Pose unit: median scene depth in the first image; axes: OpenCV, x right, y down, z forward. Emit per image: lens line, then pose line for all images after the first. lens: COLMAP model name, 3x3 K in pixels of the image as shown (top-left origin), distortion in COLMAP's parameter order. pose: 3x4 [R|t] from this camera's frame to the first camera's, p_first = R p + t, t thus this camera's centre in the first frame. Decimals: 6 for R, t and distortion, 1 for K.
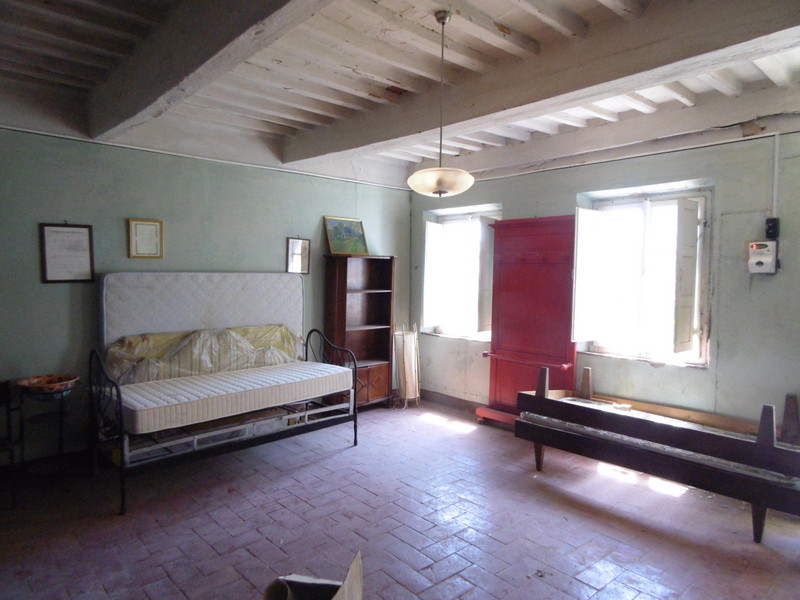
lens RADIAL K [[520.9, 0, 398.7], [0, 520.9, 299.4], [0, 0, 1]] dist [0.000034, -0.001639]
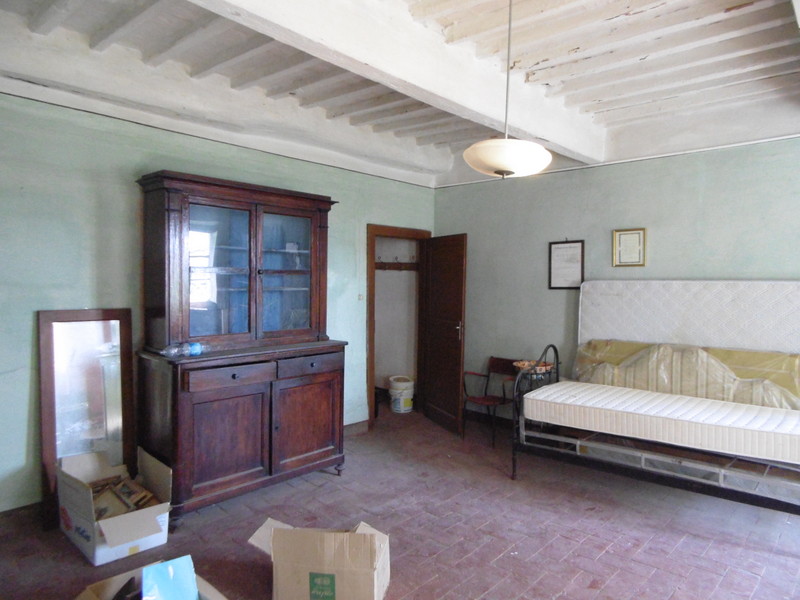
lens RADIAL K [[520.9, 0, 398.7], [0, 520.9, 299.4], [0, 0, 1]] dist [0.000034, -0.001639]
pose [[0.102609, 0.030059, -0.994268, 0.518604], [-0.050762, 0.998399, 0.024945, -0.018811], [0.993426, 0.047911, 0.103970, 0.480205]]
